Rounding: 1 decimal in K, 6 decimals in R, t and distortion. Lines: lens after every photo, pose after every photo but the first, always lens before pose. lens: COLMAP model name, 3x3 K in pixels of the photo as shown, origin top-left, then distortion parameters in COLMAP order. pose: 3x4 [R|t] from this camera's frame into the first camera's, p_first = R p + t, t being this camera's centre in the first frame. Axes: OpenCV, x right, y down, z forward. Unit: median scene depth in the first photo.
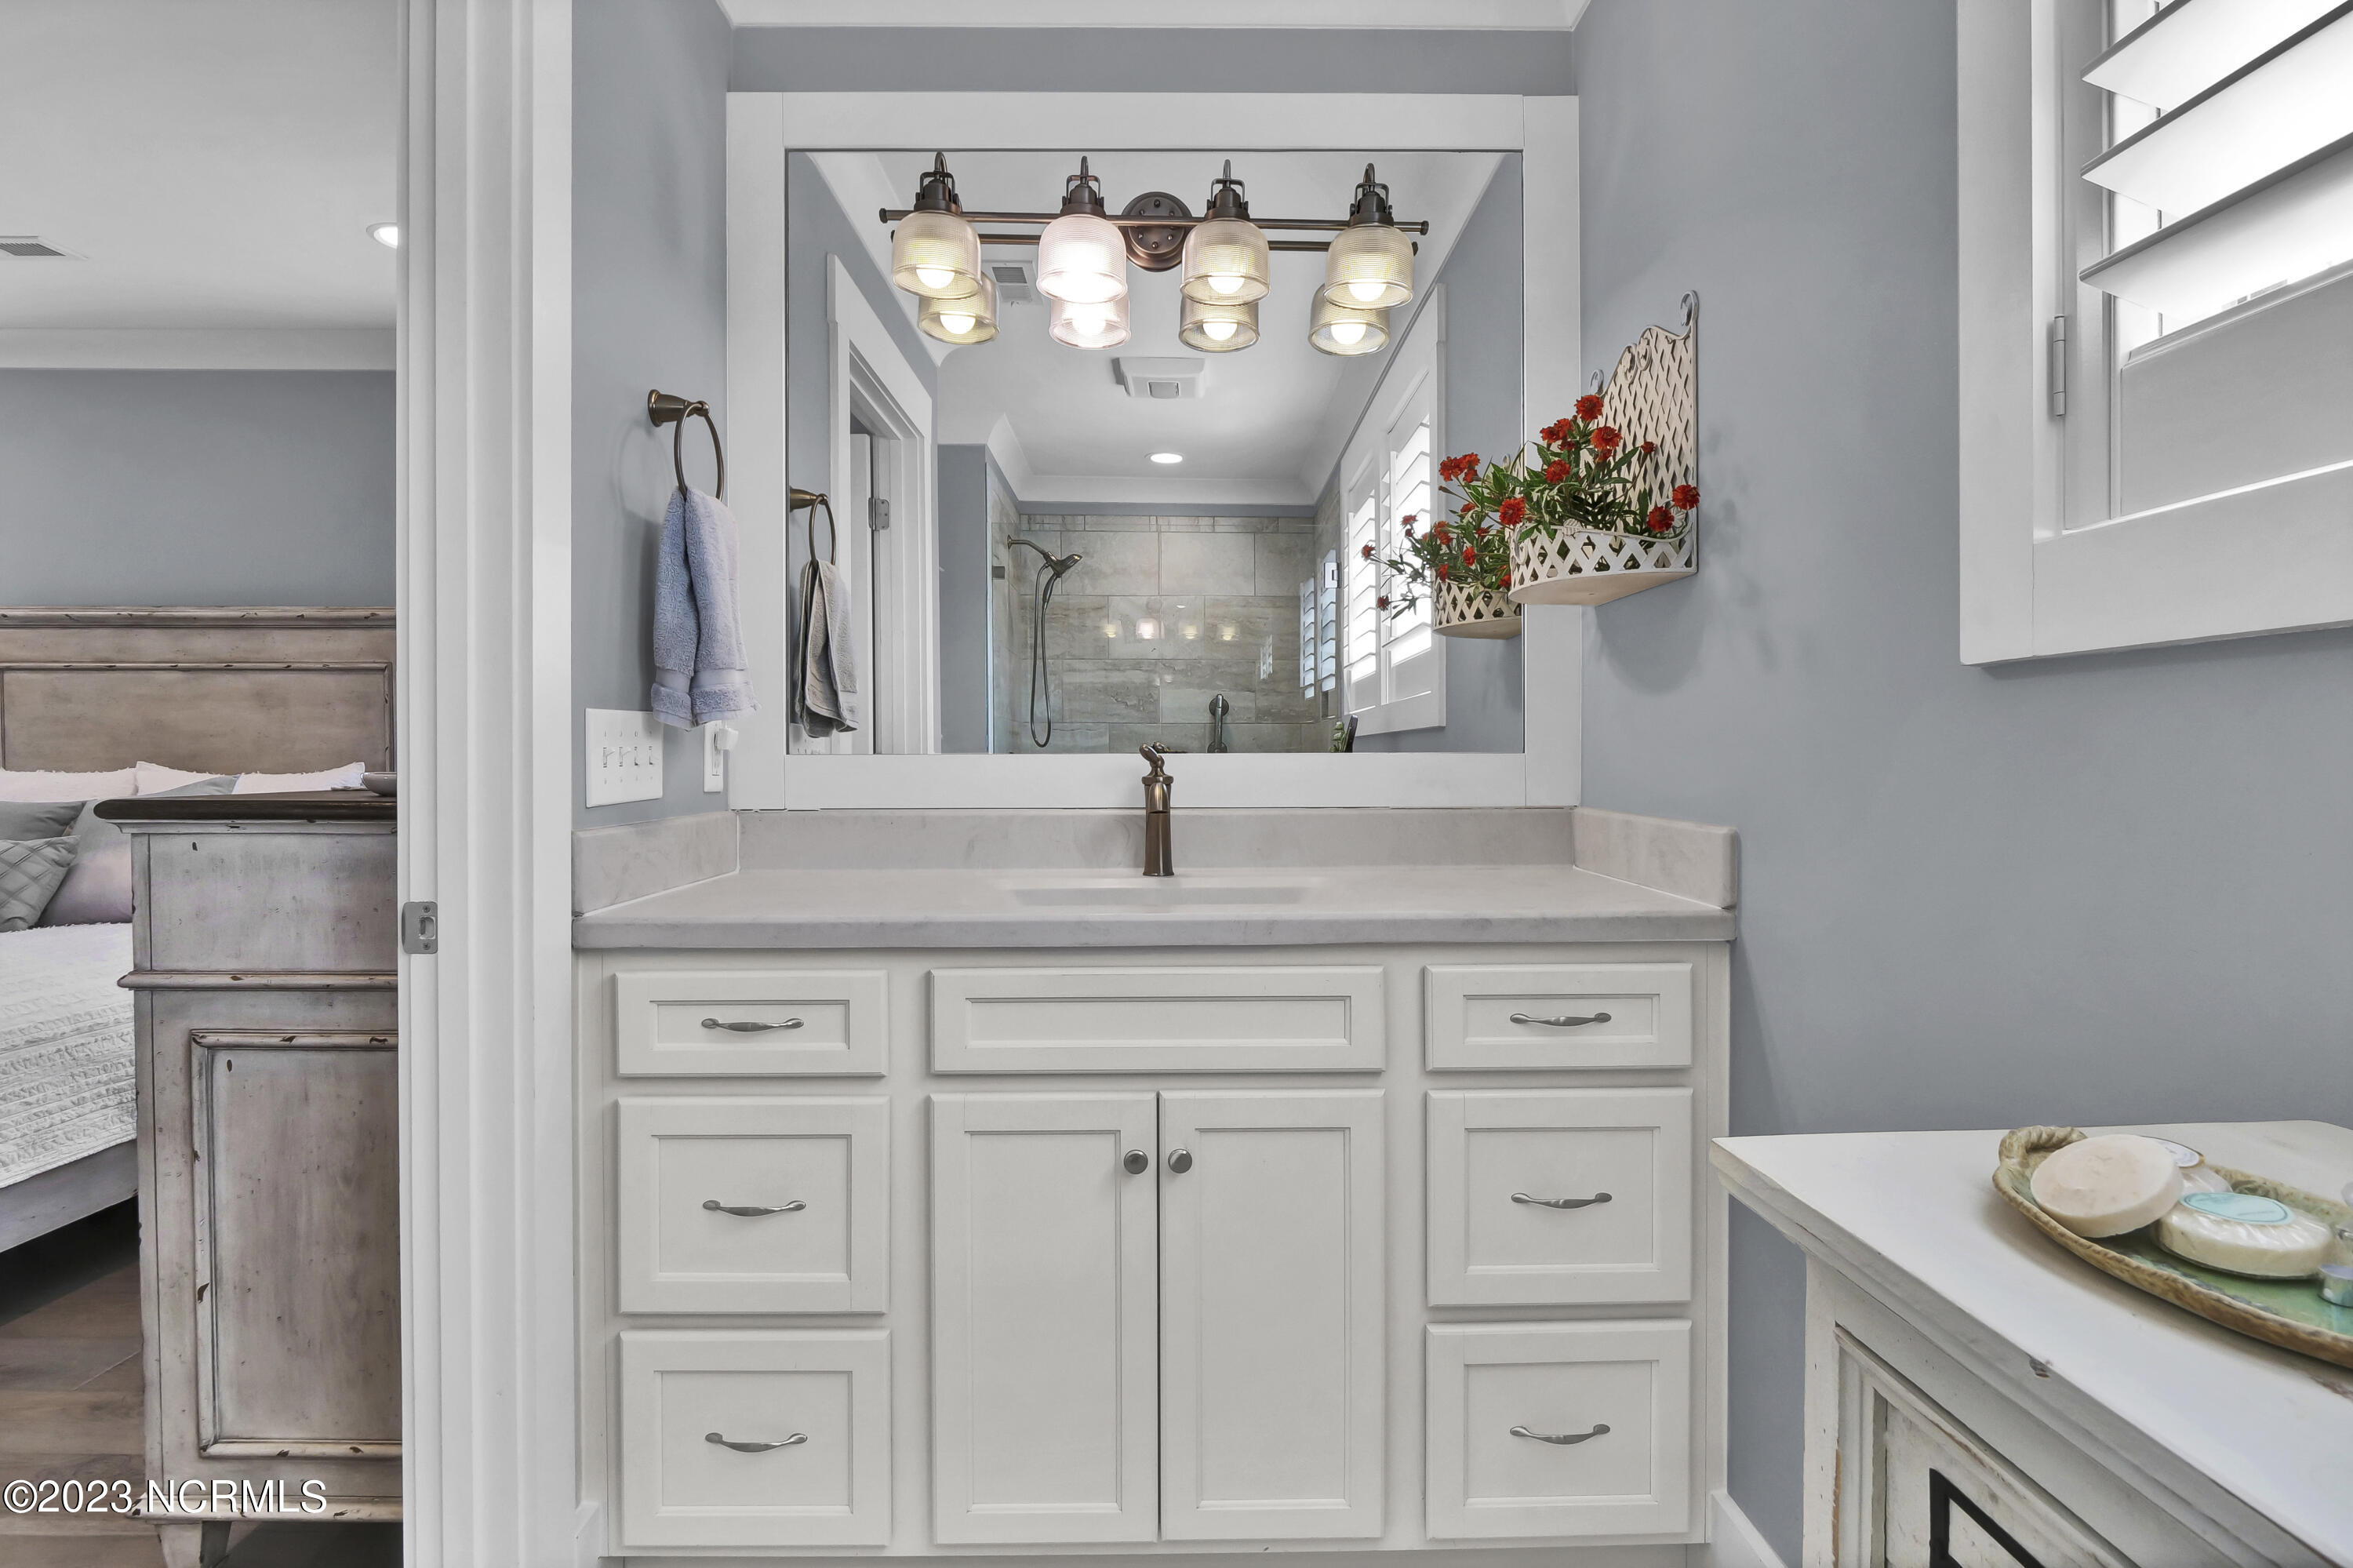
lens RADIAL K [[1178.4, 0, 1181.3], [0, 1178.4, 778.1], [0, 0, 1]] dist [0.000610, -0.000028]
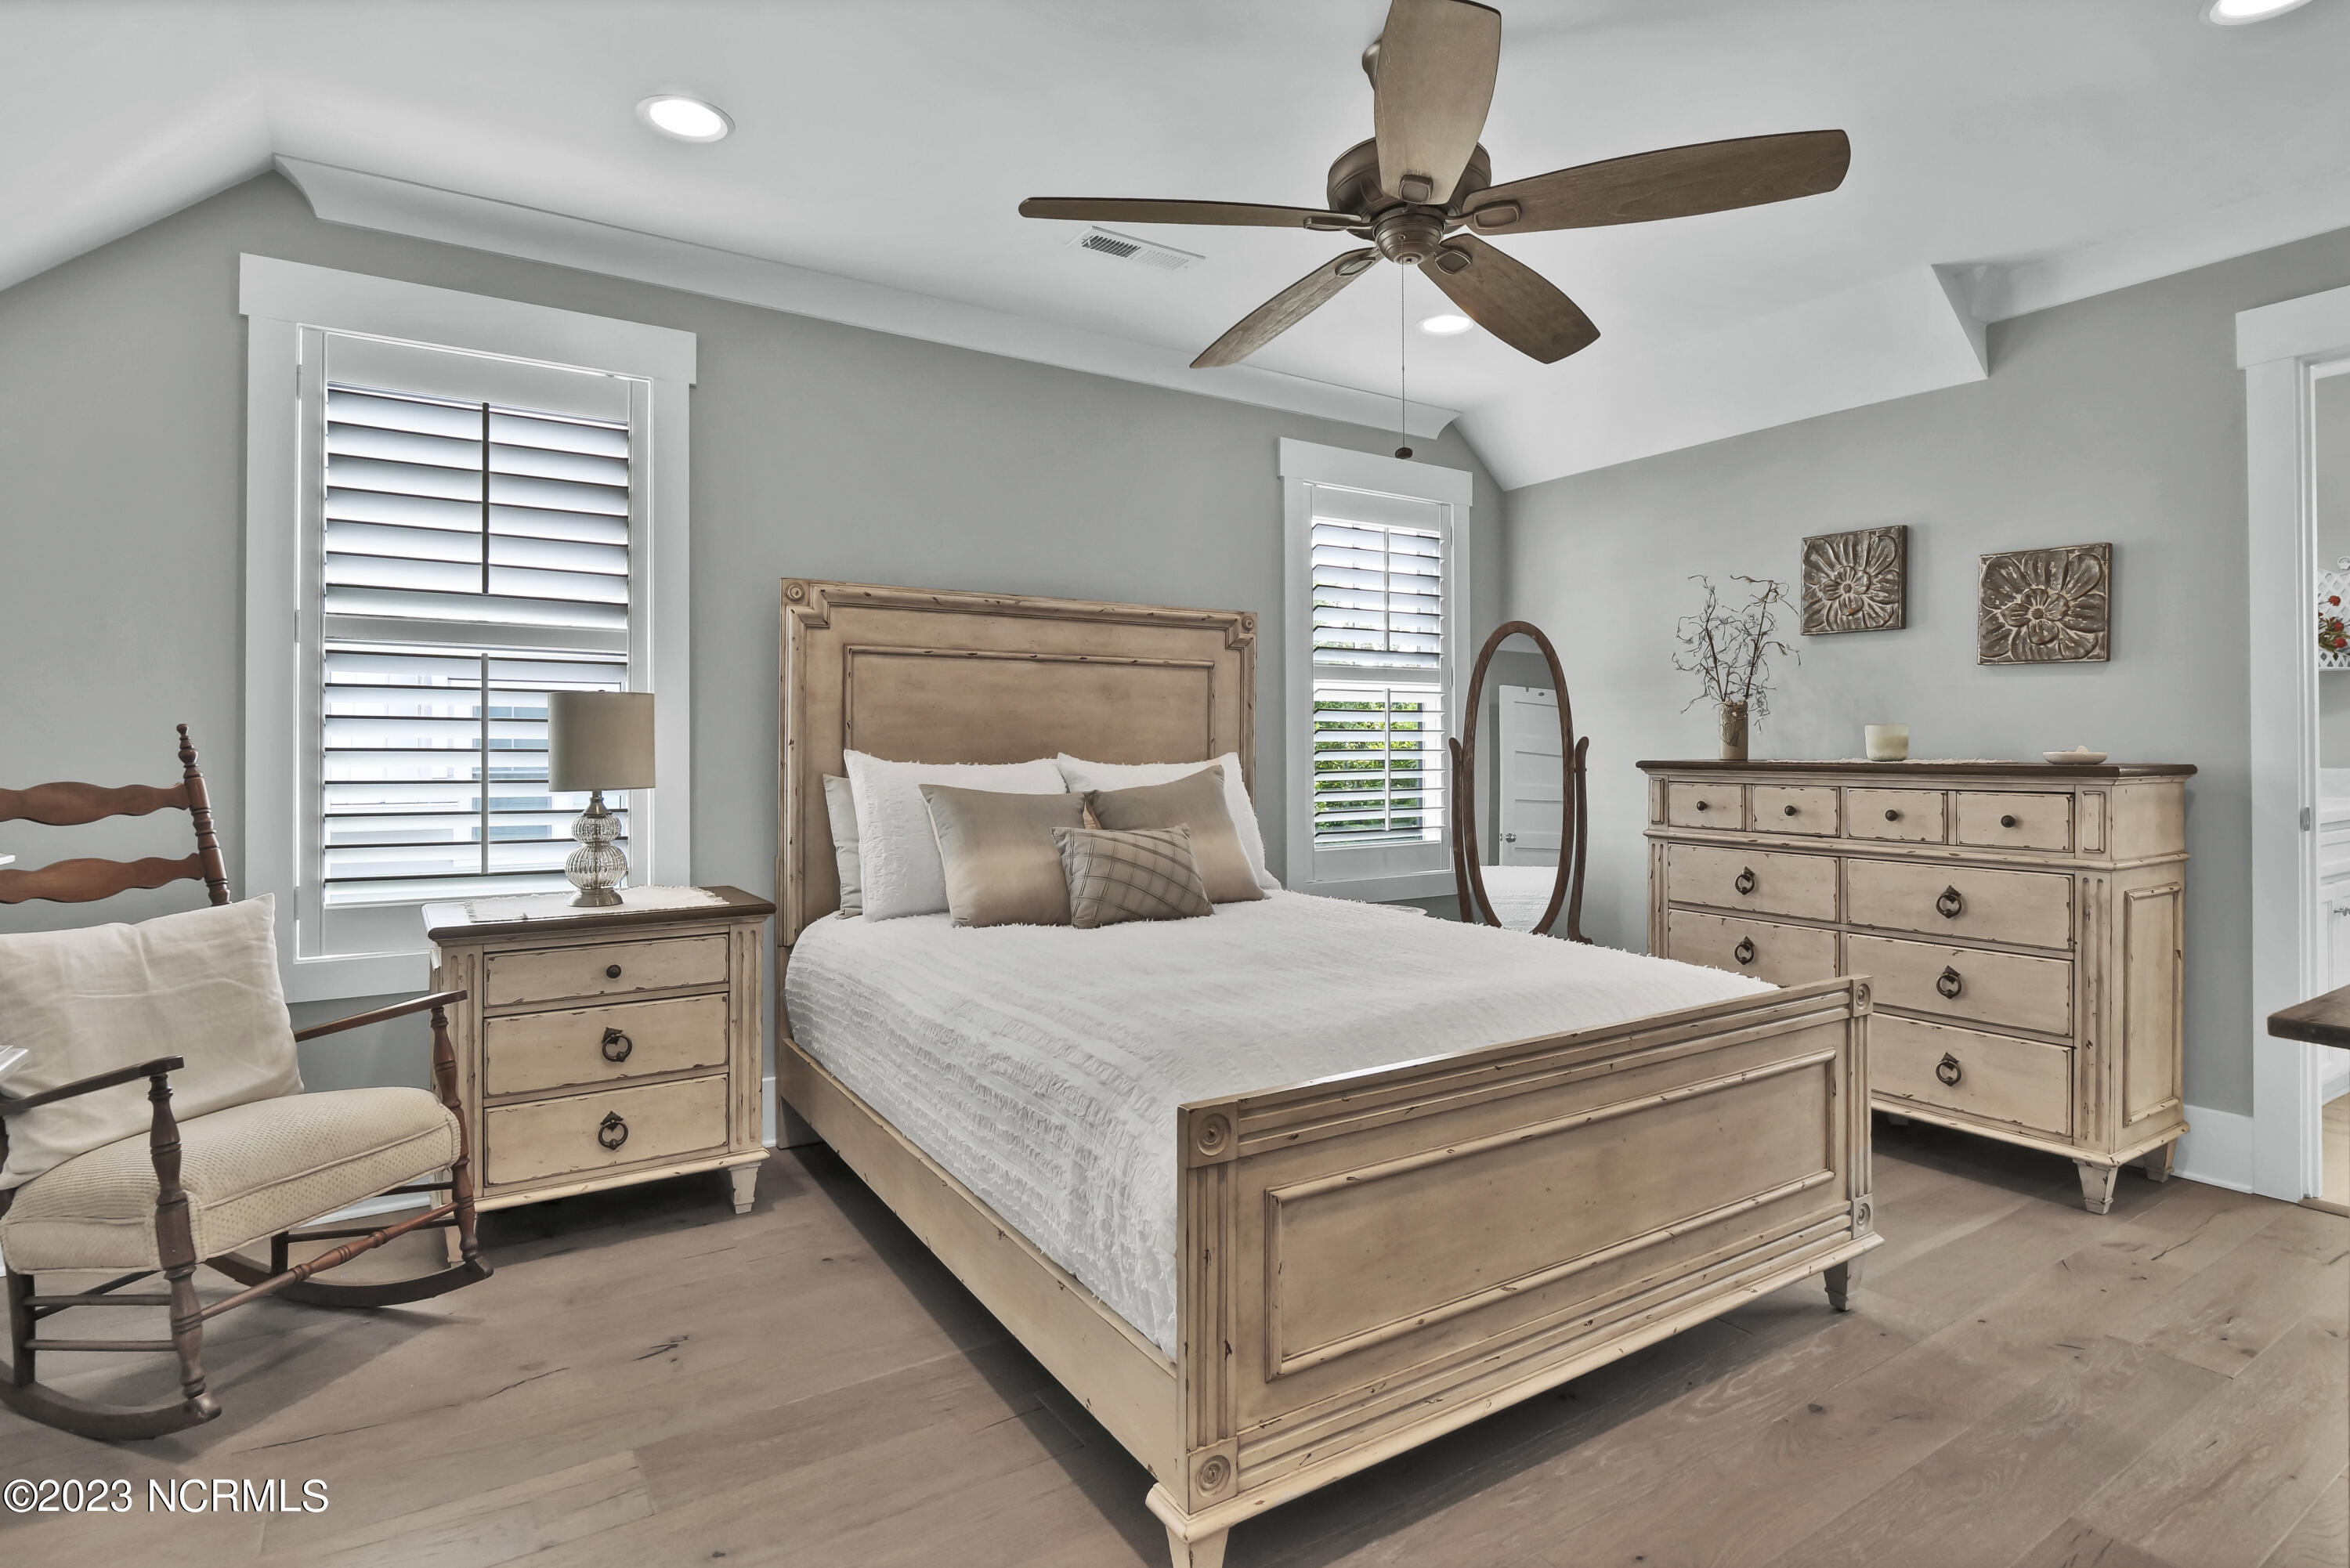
lens RADIAL K [[1176.8, 0, 1174.3], [0, 1176.8, 764.6], [0, 0, 1]] dist [0.000610, -0.000028]
pose [[0.857451, -0.006881, 0.514520, -1.258035], [0.008500, 0.999964, -0.000793, -0.002485], [-0.514495, 0.005053, 0.857478, 0.092563]]
